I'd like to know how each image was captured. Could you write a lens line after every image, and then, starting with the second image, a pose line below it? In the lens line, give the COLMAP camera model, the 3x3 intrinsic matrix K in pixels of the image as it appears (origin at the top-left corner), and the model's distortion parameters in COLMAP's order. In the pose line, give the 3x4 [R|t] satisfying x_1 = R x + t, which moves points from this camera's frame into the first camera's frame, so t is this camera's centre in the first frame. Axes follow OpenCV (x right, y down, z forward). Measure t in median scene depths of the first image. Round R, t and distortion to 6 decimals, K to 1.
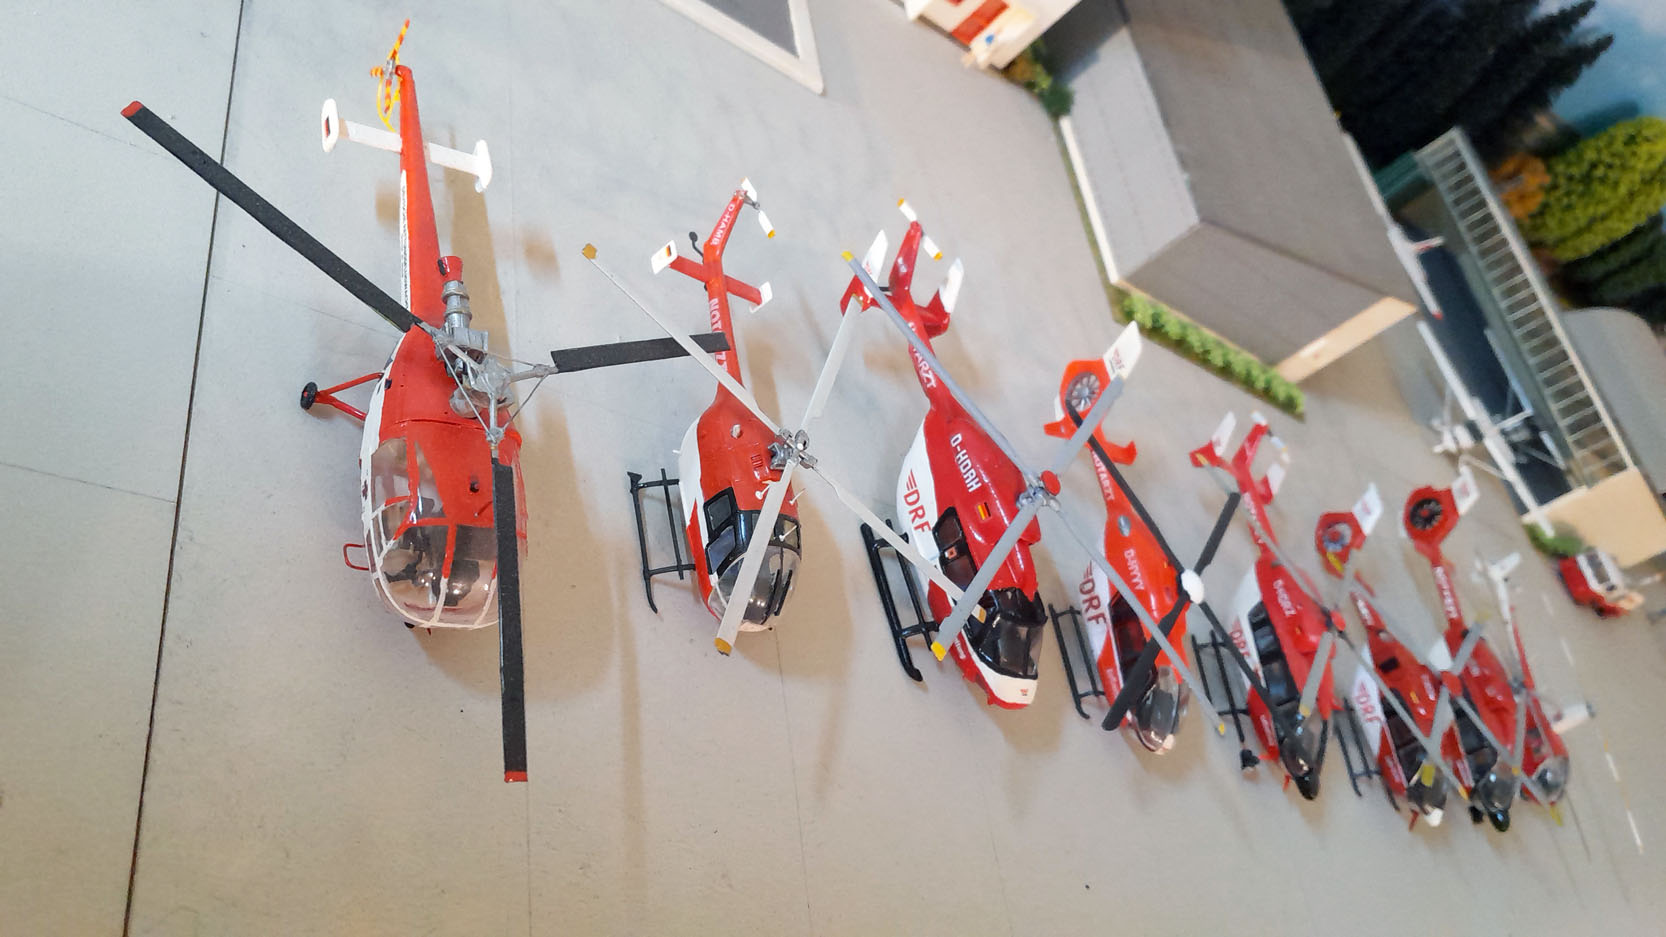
lens RADIAL K [[1276.5, 0, 833.0], [0, 1276.5, 468.5], [0, 0, 1]] dist [-0.026373, -0.003203]
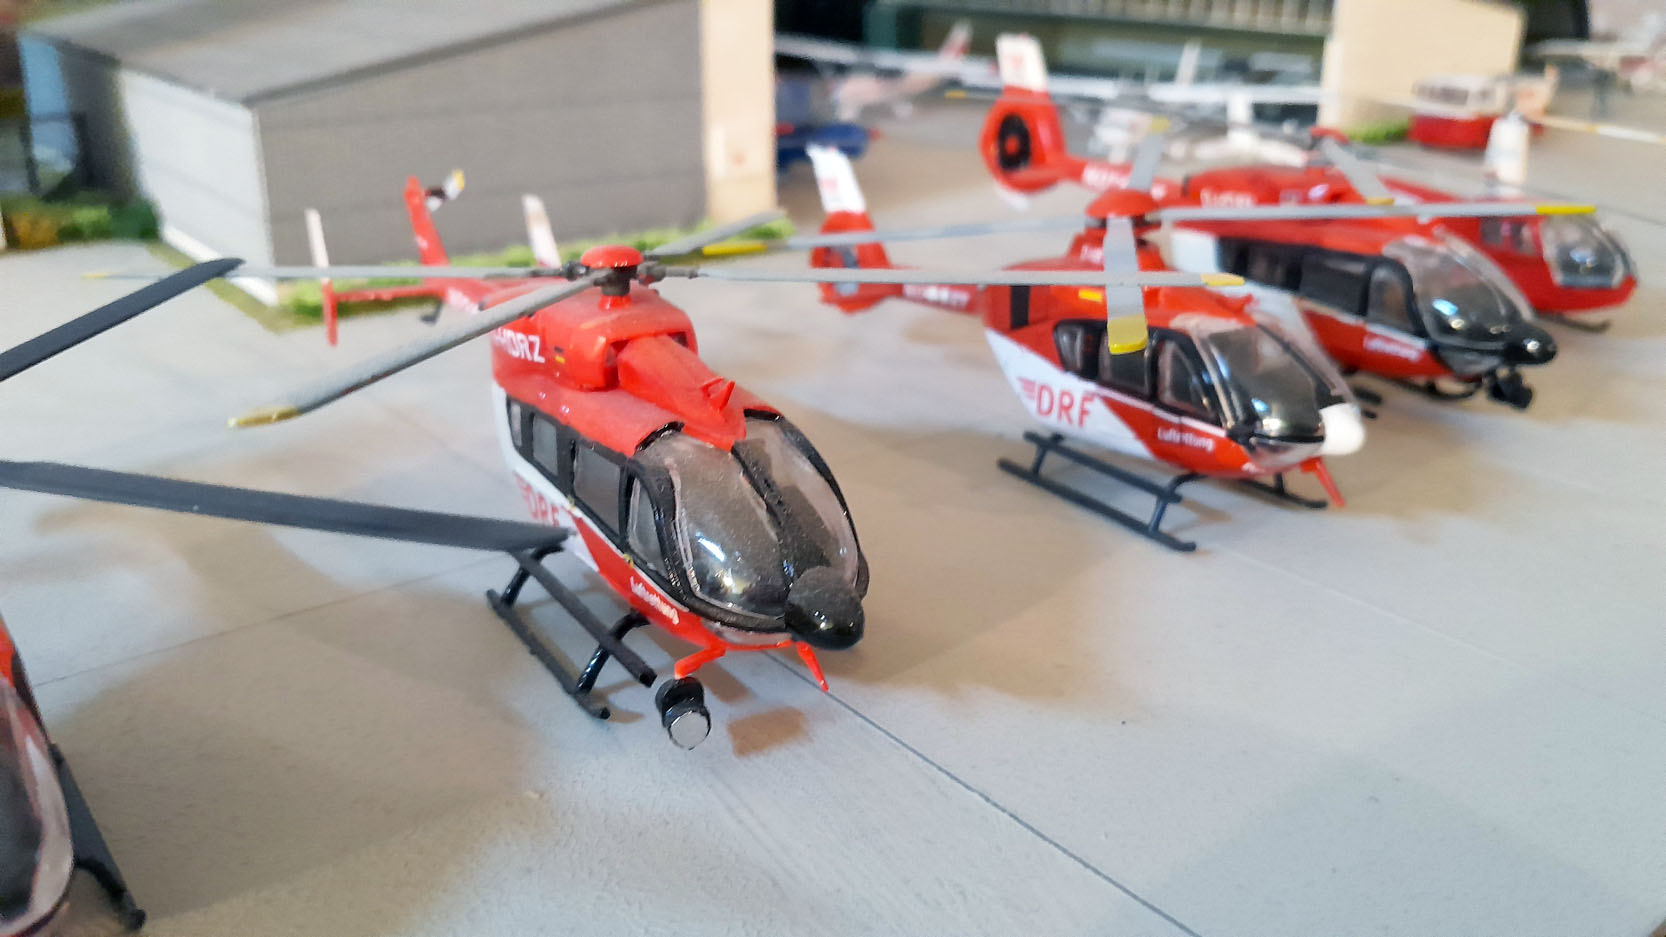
lens RADIAL K [[1346.0, 0, 835.9], [0, 1346.0, 496.5], [0, 0, 1]] dist [0.004301, -0.094089]
pose [[0.669230, -0.738471, 0.082413, 0.319597], [0.727926, 0.629291, -0.272246, 0.278428], [0.149184, 0.242185, 0.958692, 0.587666]]
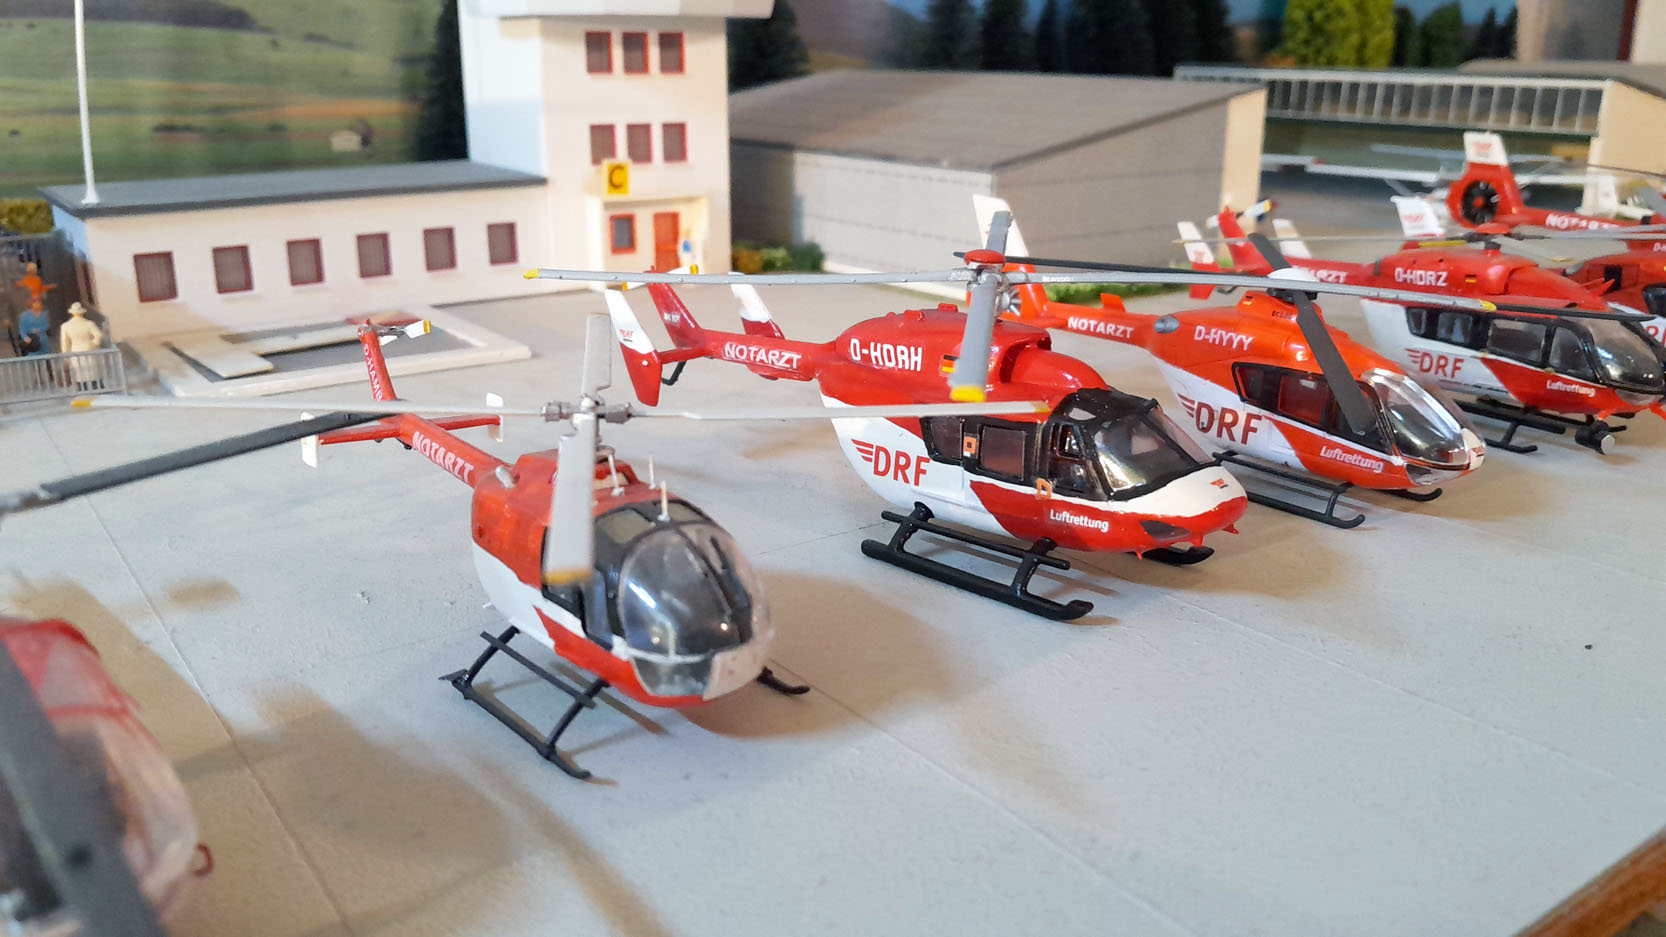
lens RADIAL K [[1316.3, 0, 833.0], [0, 1316.3, 468.5], [0, 0, 1]] dist [0.003515, -0.056150]
pose [[0.683850, -0.720242, 0.116618, -0.025991], [0.704170, 0.609662, -0.363946, 0.183575], [0.191032, 0.331003, 0.924091, 0.273970]]
